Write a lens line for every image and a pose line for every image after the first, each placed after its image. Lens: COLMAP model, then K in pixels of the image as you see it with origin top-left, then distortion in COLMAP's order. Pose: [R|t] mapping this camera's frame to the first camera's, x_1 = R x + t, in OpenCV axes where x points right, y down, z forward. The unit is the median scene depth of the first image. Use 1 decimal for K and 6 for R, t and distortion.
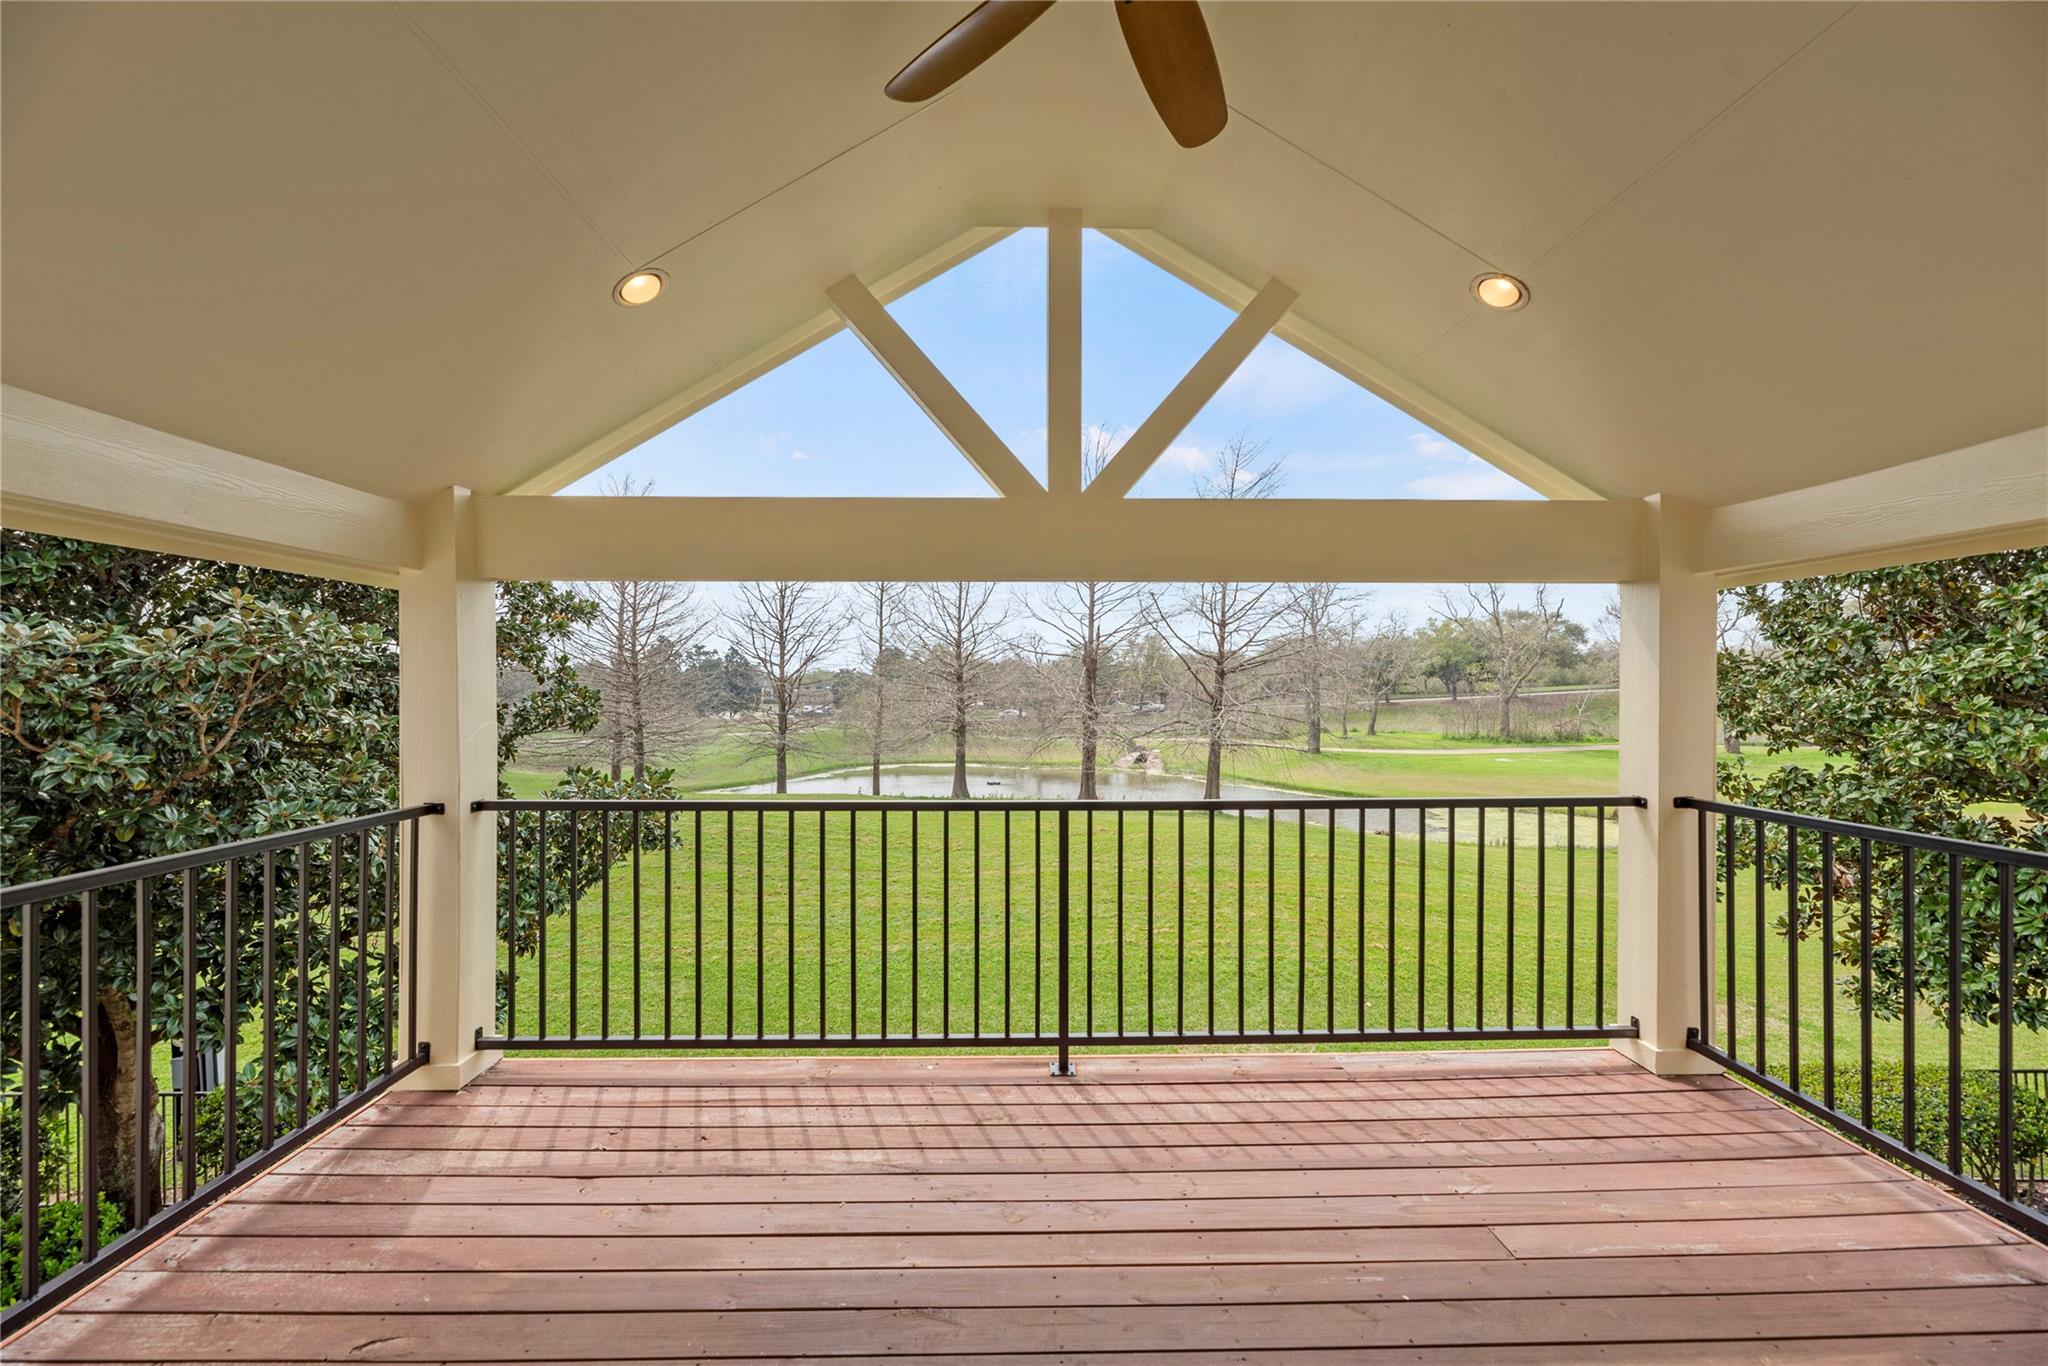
lens RADIAL K [[822.6, 0, 1024.0], [0, 822.6, 683.0], [0, 0, 1]] dist [0.000114, 0.000011]
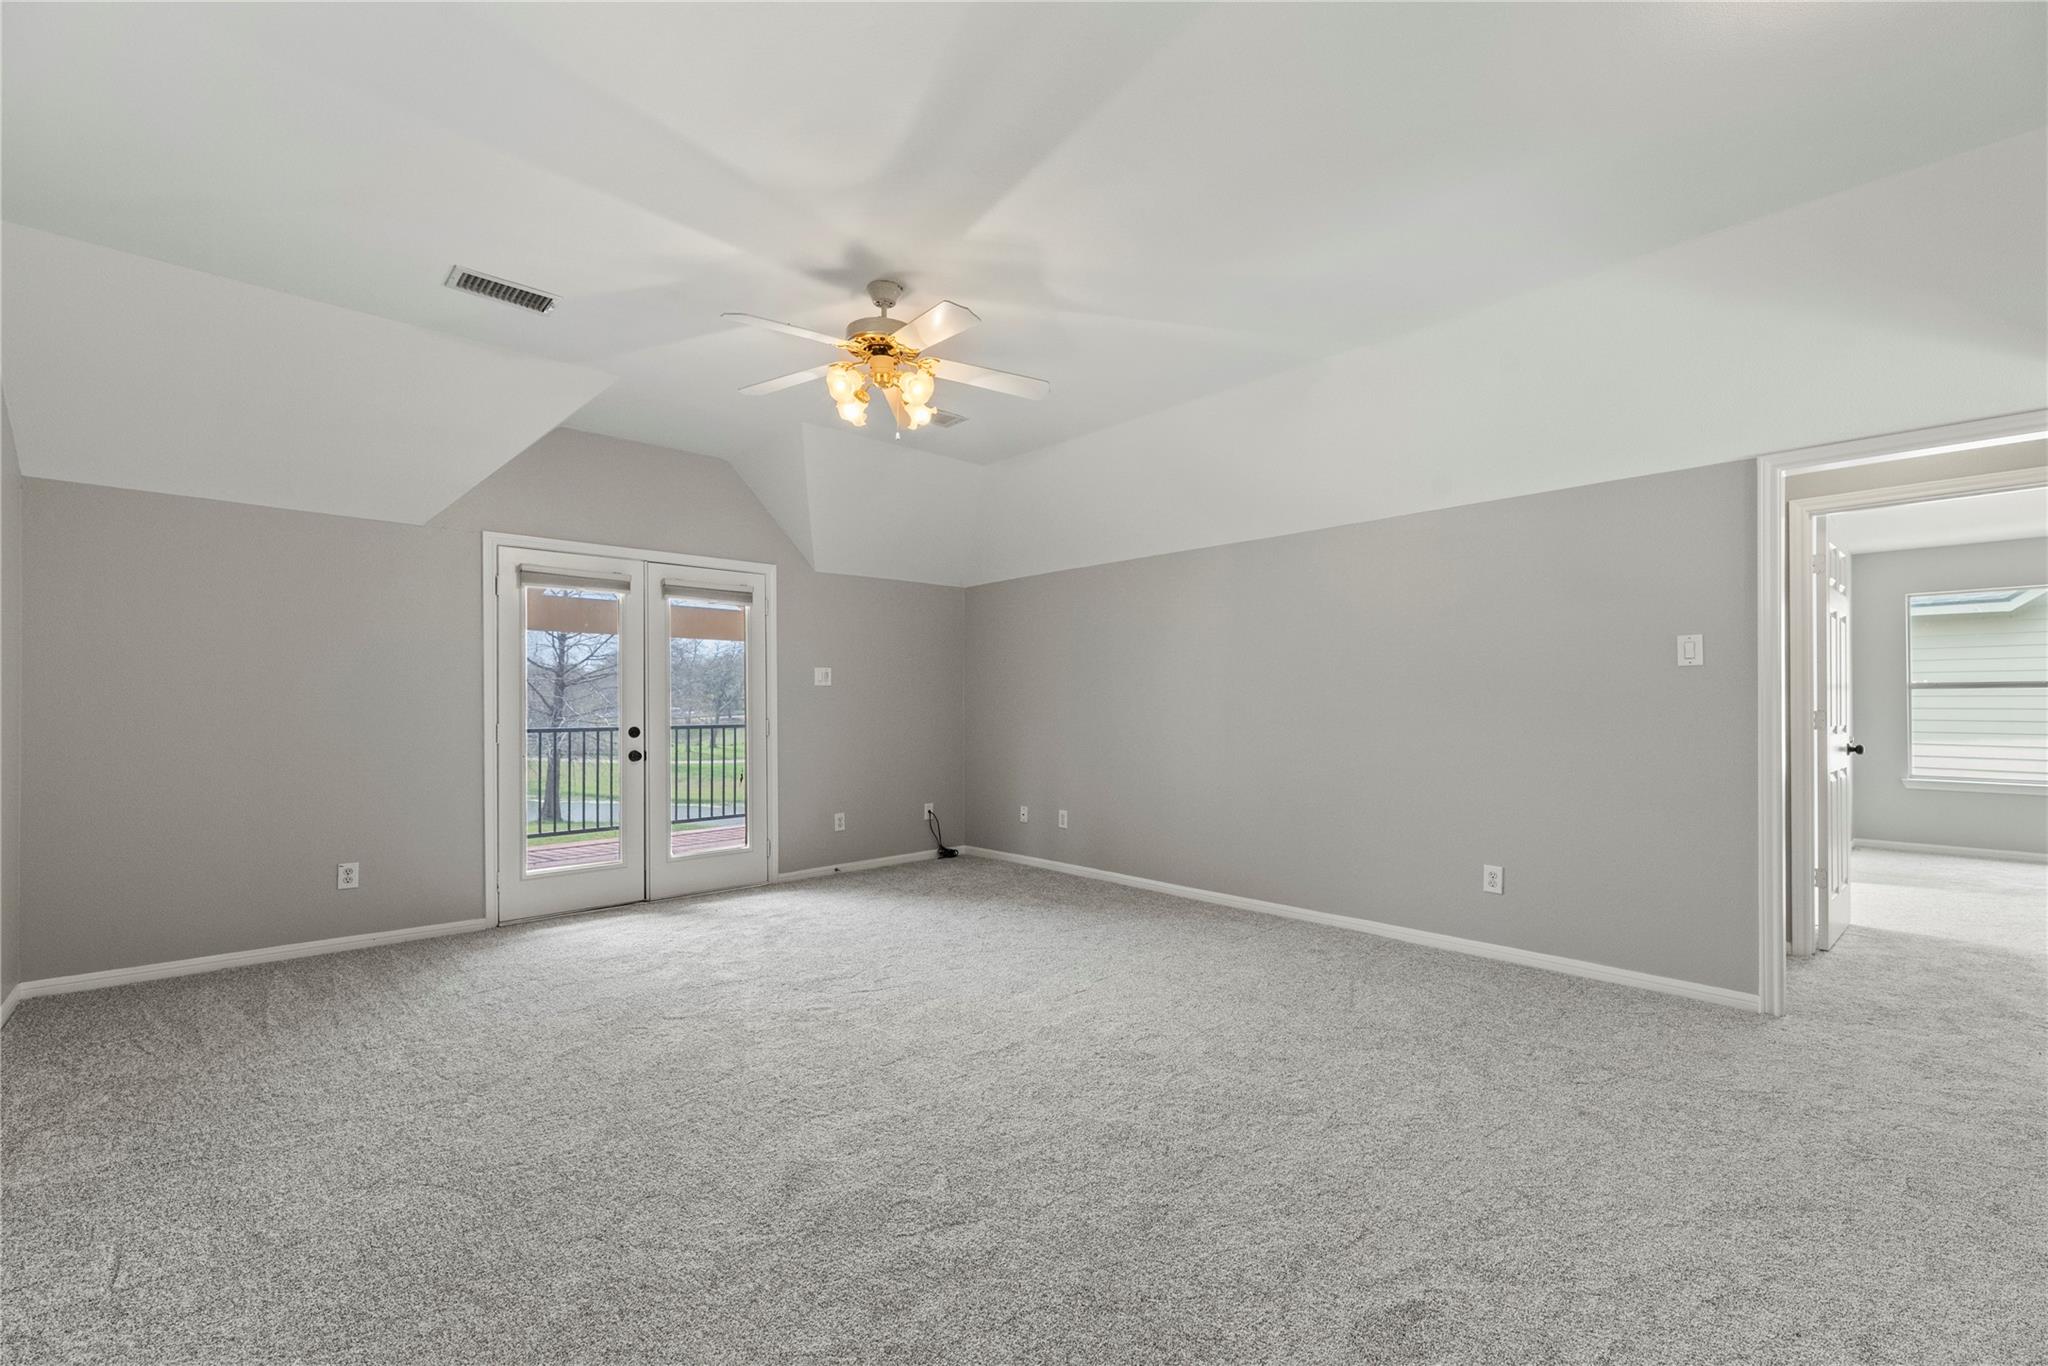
lens RADIAL K [[822.6, 0, 1024.0], [0, 822.6, 683.0], [0, 0, 1]] dist [0.000114, 0.000011]
pose [[0.723491, 0.004623, 0.690318, -0.052706], [0.008278, 0.999848, -0.015372, 0.005583], [-0.690284, 0.016836, 0.723343, -0.147945]]
